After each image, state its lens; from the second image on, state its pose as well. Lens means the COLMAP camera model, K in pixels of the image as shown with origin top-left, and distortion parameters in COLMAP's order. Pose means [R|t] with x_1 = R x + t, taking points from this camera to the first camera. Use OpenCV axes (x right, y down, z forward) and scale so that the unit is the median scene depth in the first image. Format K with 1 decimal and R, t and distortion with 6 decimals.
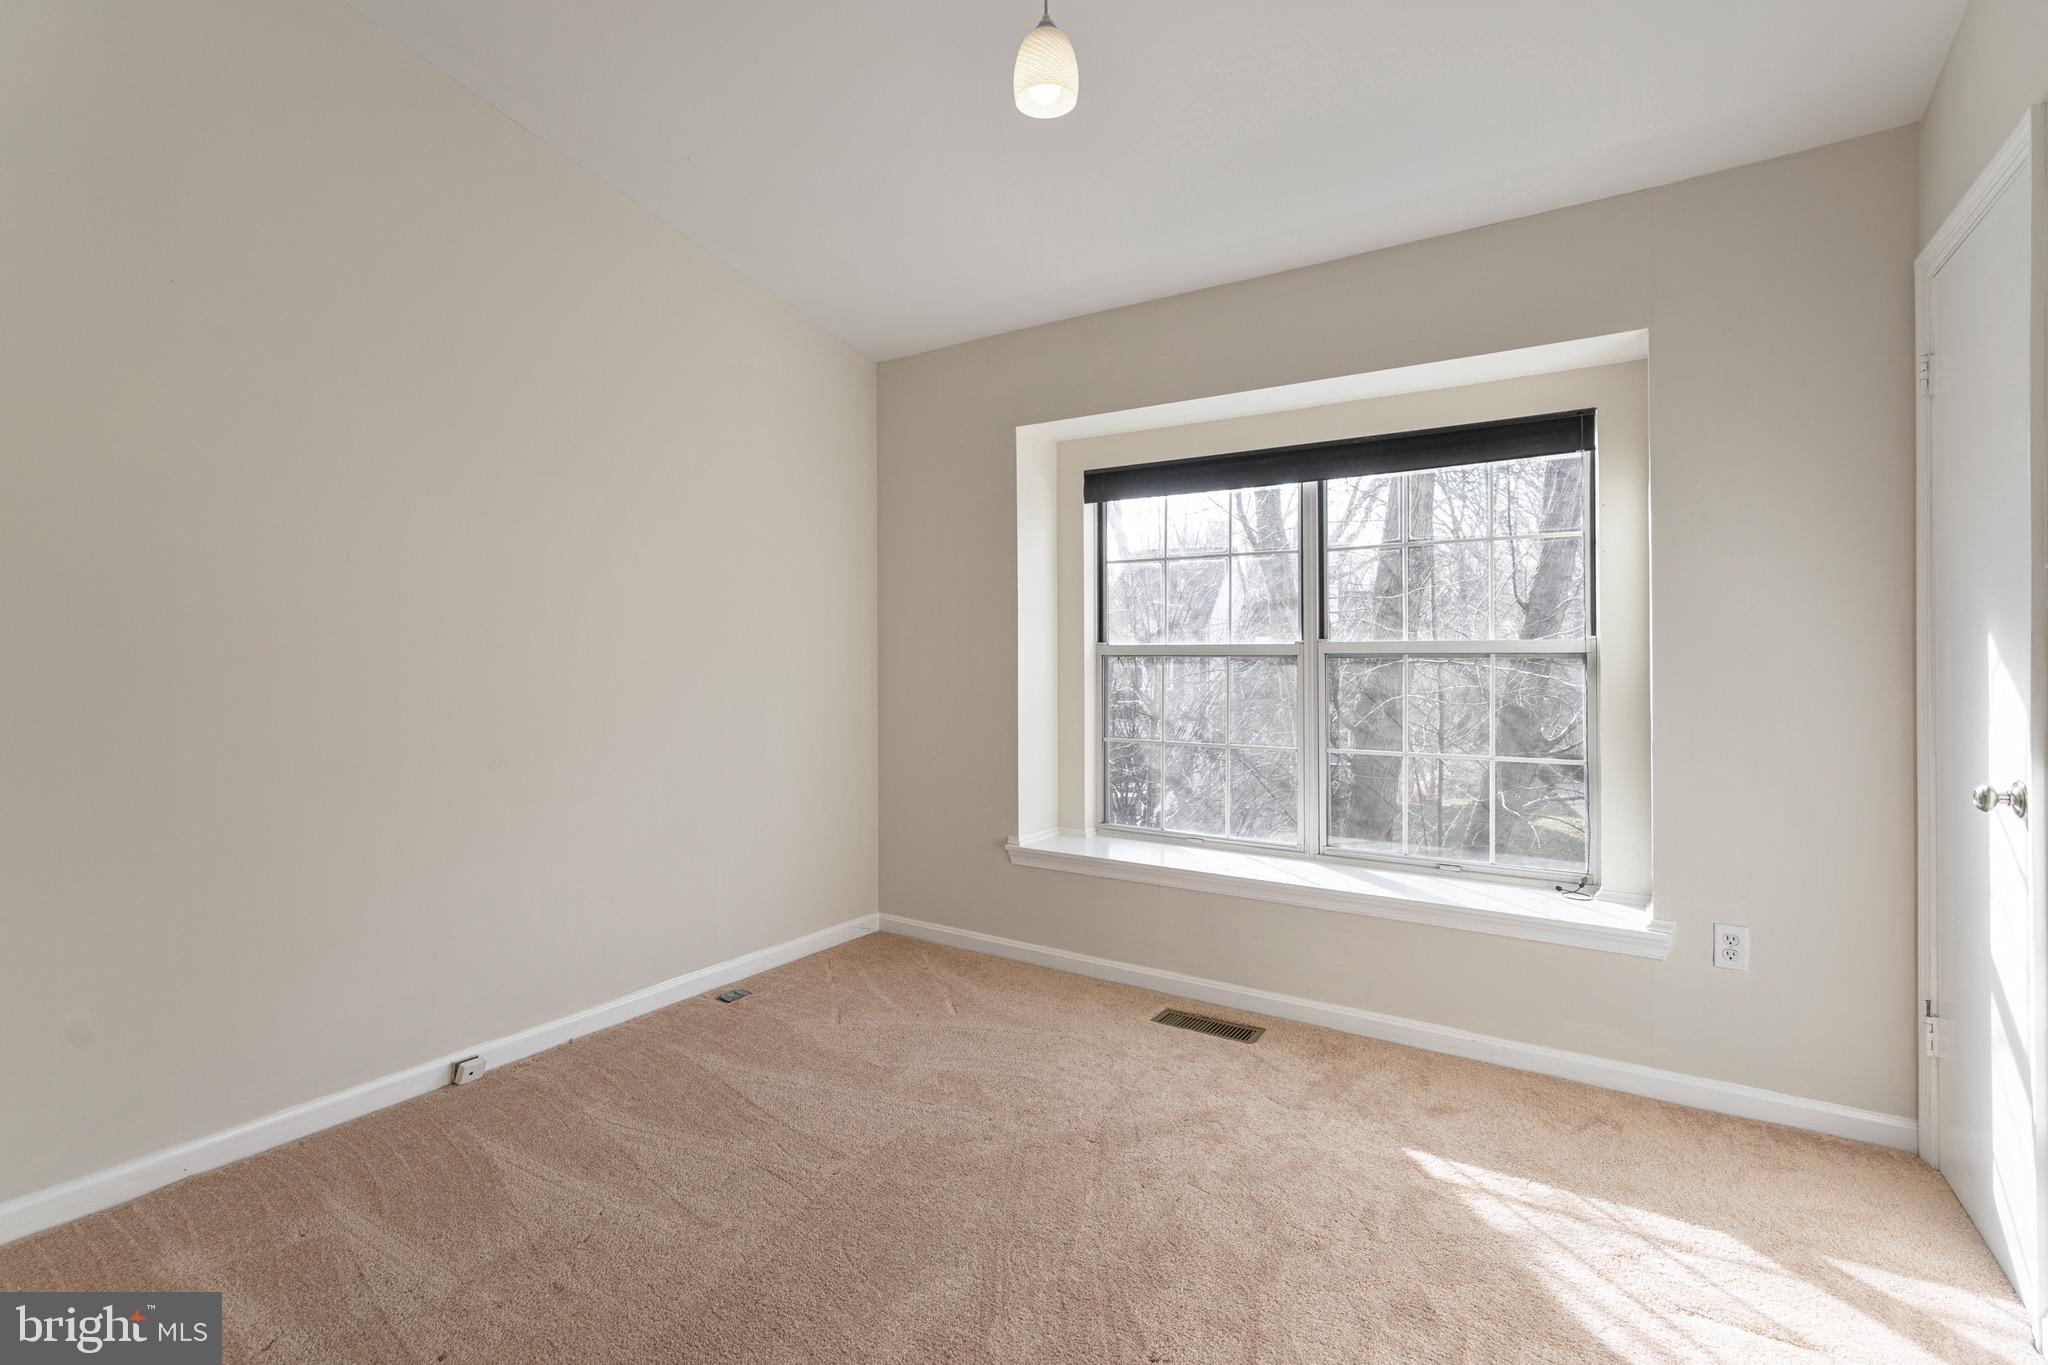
lens RADIAL K [[944.2, 0, 1017.7], [0, 944.2, 664.8], [0, 0, 1]] dist [0.000272, 0.000574]
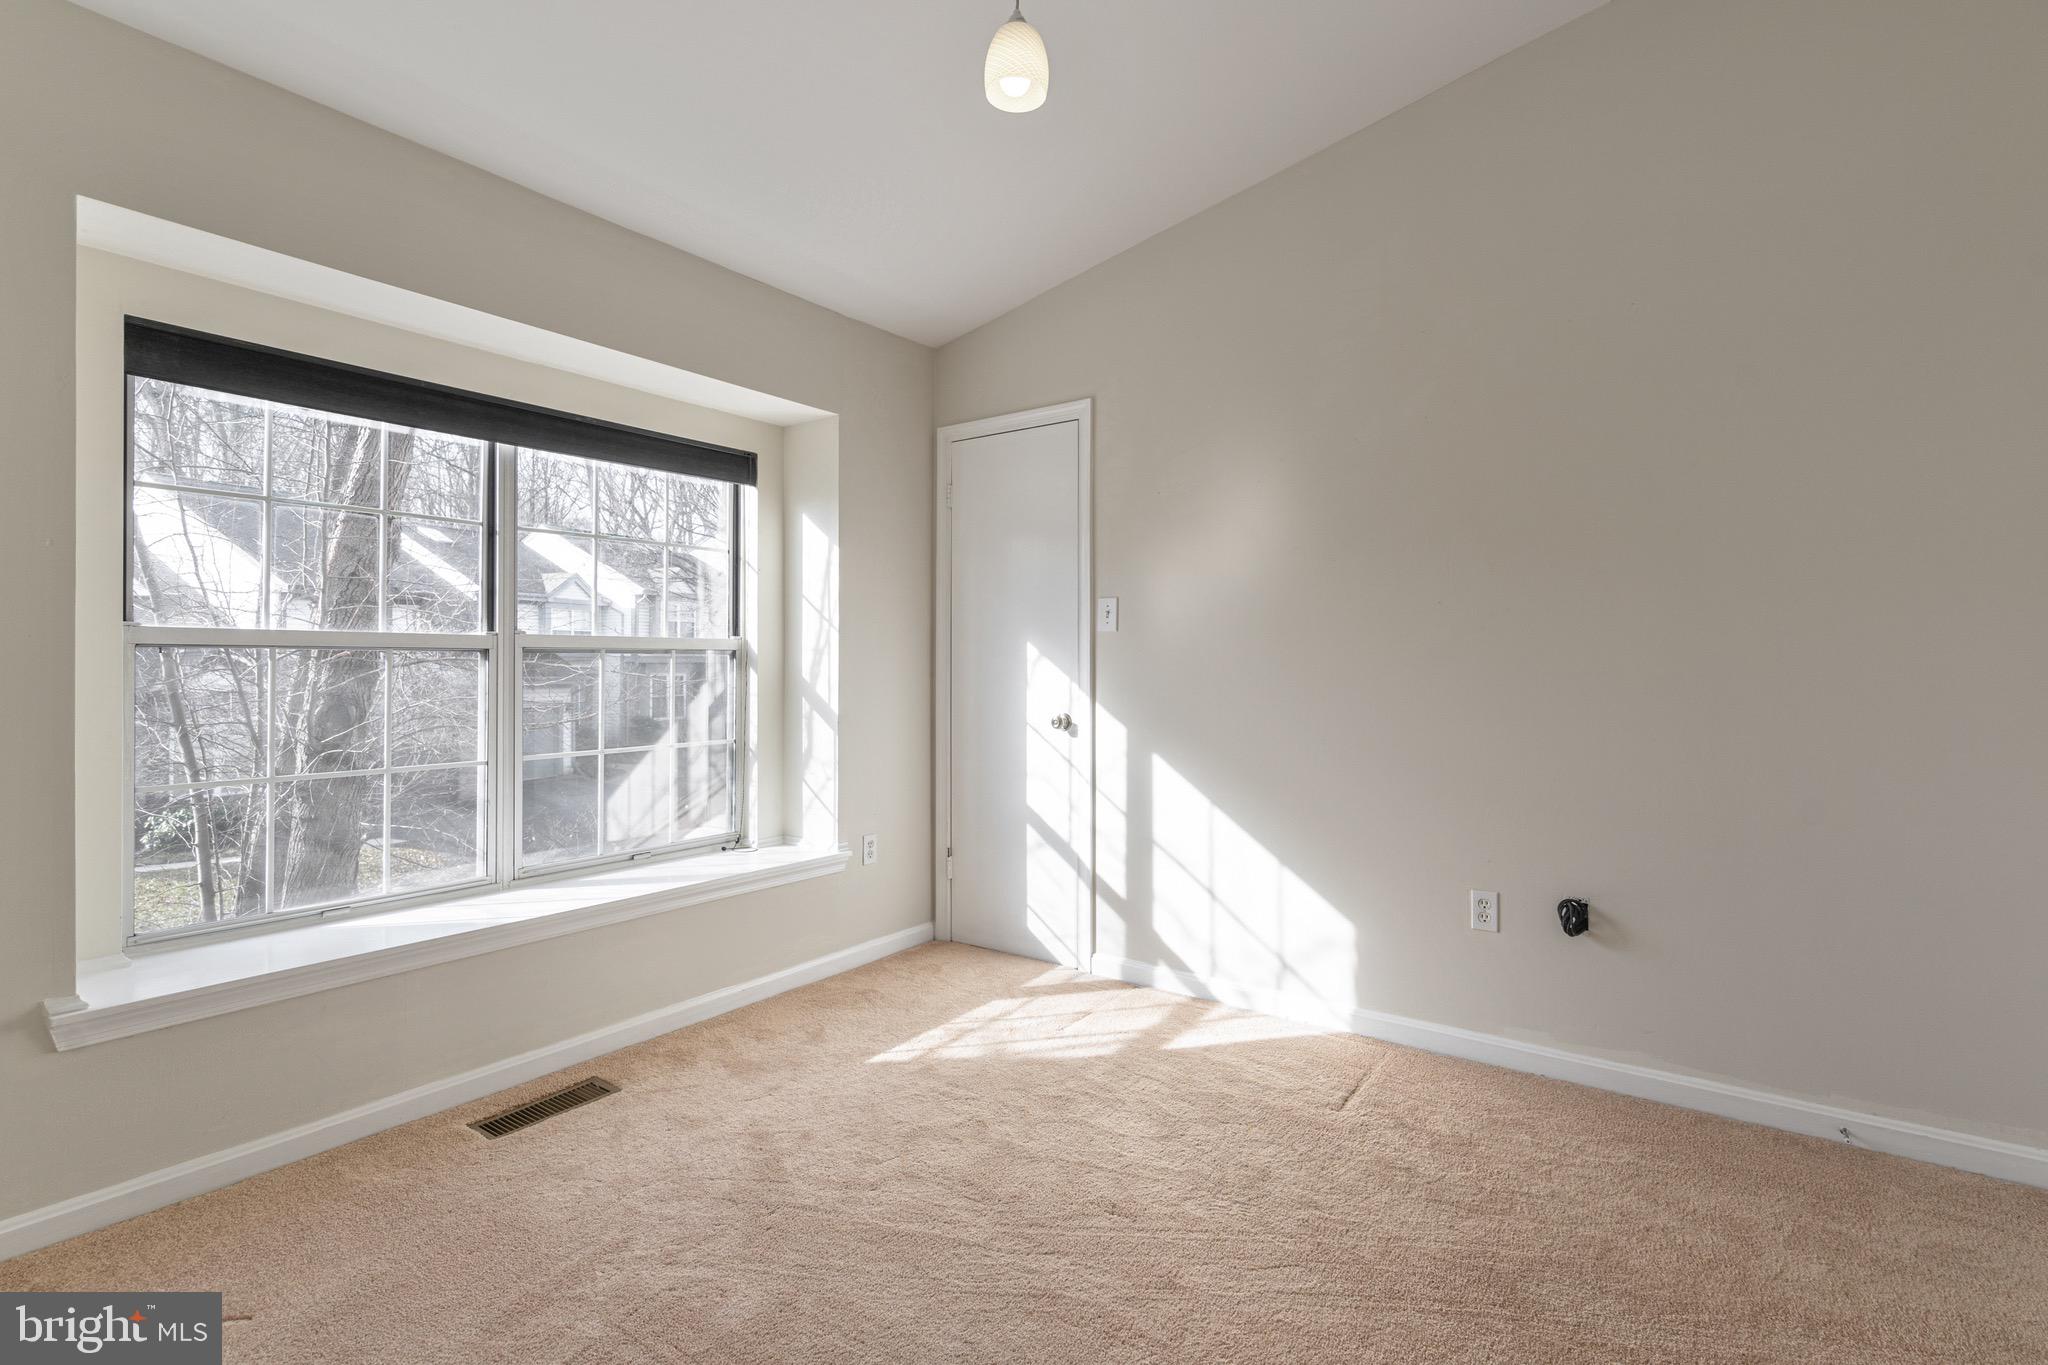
lens RADIAL K [[944.2, 0, 1017.7], [0, 944.2, 664.8], [0, 0, 1]] dist [0.000272, 0.000574]
pose [[0.058955, 0.001017, 0.998260, -0.708766], [0.008396, 0.999964, -0.001515, 0.013174], [-0.998225, 0.008471, 0.058944, 0.674888]]
